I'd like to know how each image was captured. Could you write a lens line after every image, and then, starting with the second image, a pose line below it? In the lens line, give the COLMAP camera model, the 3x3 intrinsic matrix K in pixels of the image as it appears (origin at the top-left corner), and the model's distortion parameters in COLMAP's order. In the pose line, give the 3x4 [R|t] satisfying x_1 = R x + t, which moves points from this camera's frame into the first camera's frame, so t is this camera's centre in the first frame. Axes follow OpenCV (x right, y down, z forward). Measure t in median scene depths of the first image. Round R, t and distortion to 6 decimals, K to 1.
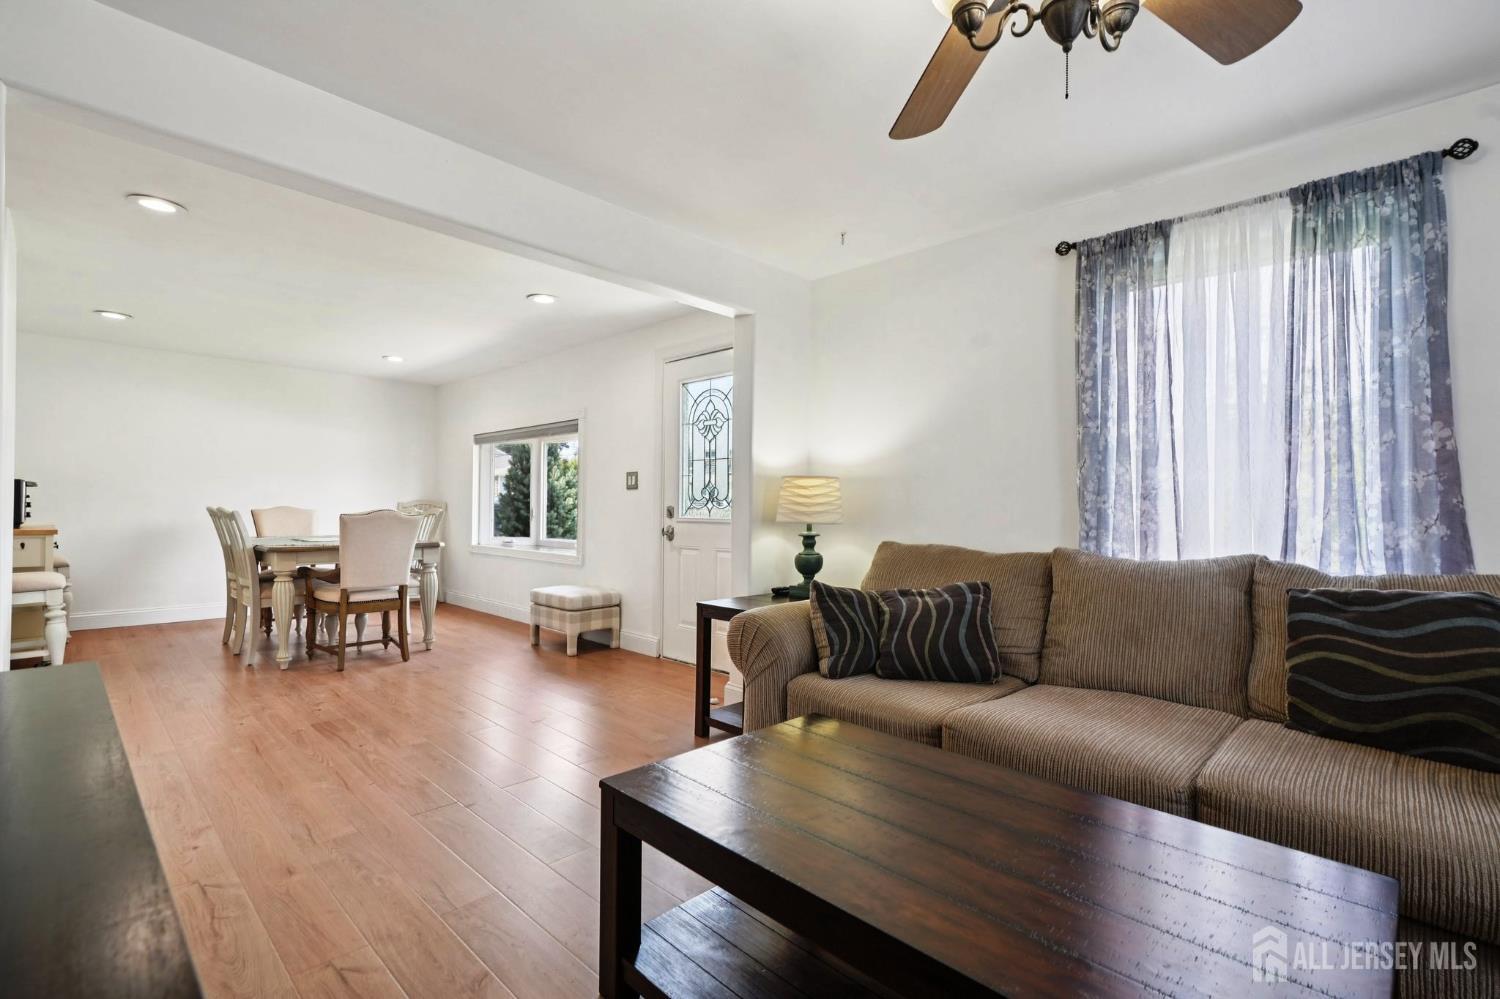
lens RADIAL K [[667.5, 0, 781.4], [0, 667.5, 498.5], [0, 0, 1]] dist [-0.024525, -0.000068]
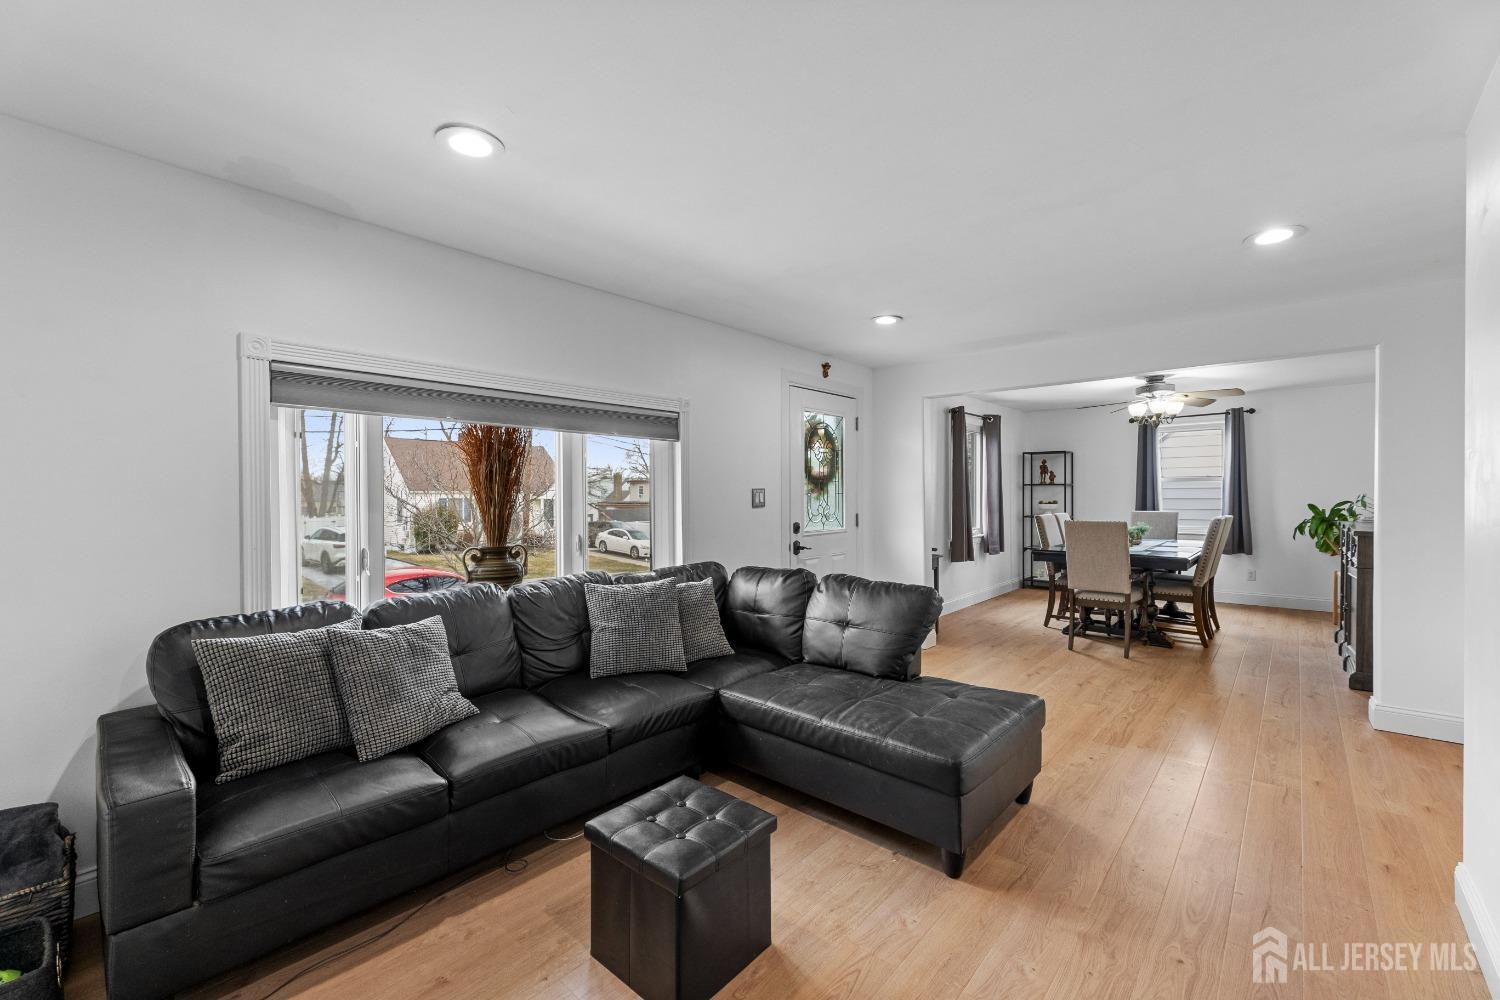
lens RADIAL K [[608.4, 0, 758.4], [0, 608.4, 498.7], [0, 0, 1]] dist [0.072979, -0.021071]
pose [[-0.014574, -0.014733, 0.999785, -1.129819], [-0.010908, 0.999834, 0.014574, -0.039718], [-0.999834, -0.010694, -0.014733, 1.063552]]
